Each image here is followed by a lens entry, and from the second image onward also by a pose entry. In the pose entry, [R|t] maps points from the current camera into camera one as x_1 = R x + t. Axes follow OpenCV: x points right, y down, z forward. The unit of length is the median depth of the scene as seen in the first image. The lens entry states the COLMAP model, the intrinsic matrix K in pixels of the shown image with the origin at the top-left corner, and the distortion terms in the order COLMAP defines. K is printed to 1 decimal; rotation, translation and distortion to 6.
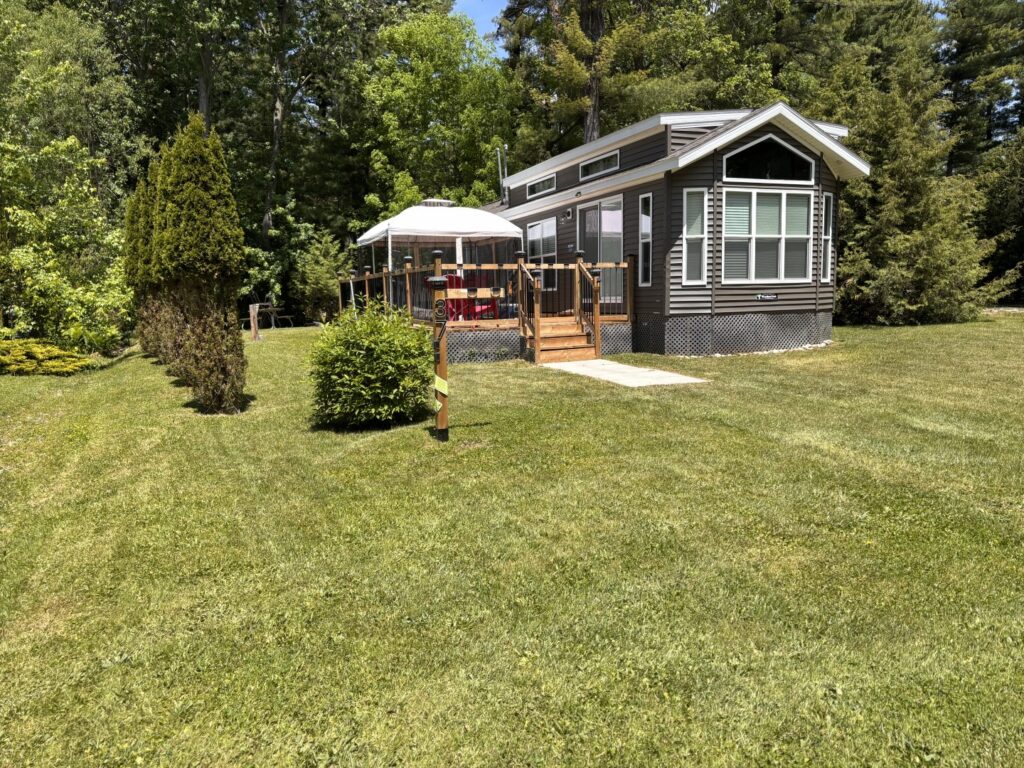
lens RADIAL K [[739.0, 0, 509.4], [0, 739.0, 410.8], [0, 0, 1]] dist [0.000866, -0.052474]
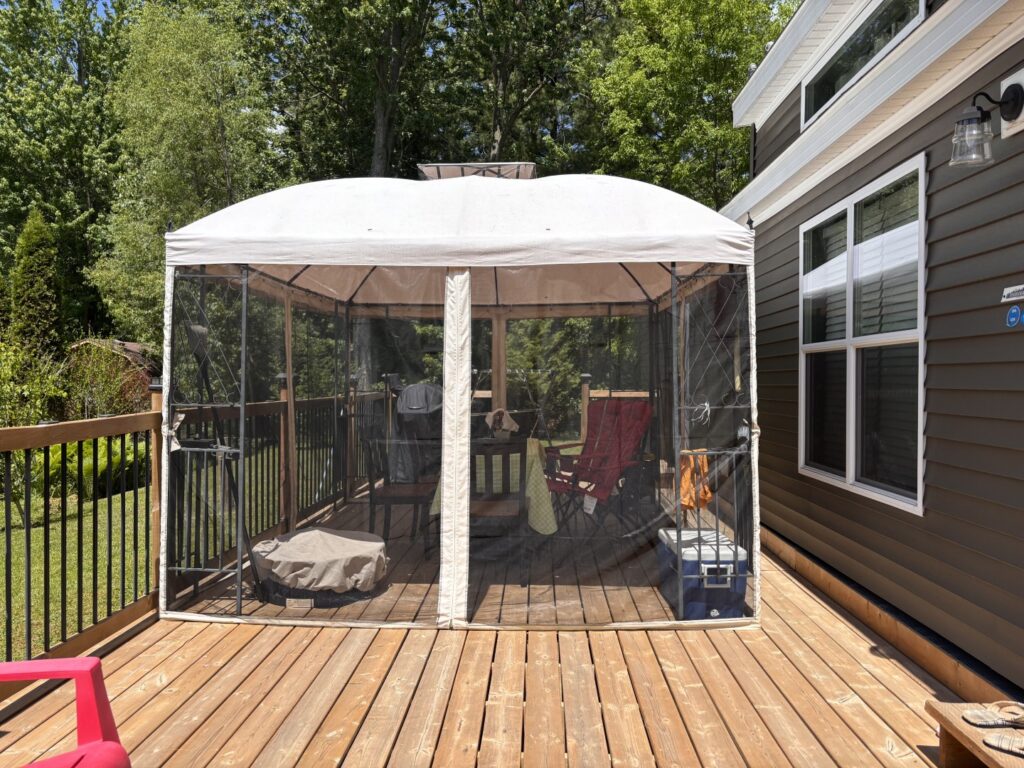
lens RADIAL K [[739.0, 0, 509.4], [0, 739.0, 410.8], [0, 0, 1]] dist [0.000866, -0.052474]
pose [[0.905272, 0.041275, -0.422822, 0.058174], [-0.084152, 0.992970, -0.083240, -0.209985], [0.416414, 0.110936, 0.902382, 0.975645]]
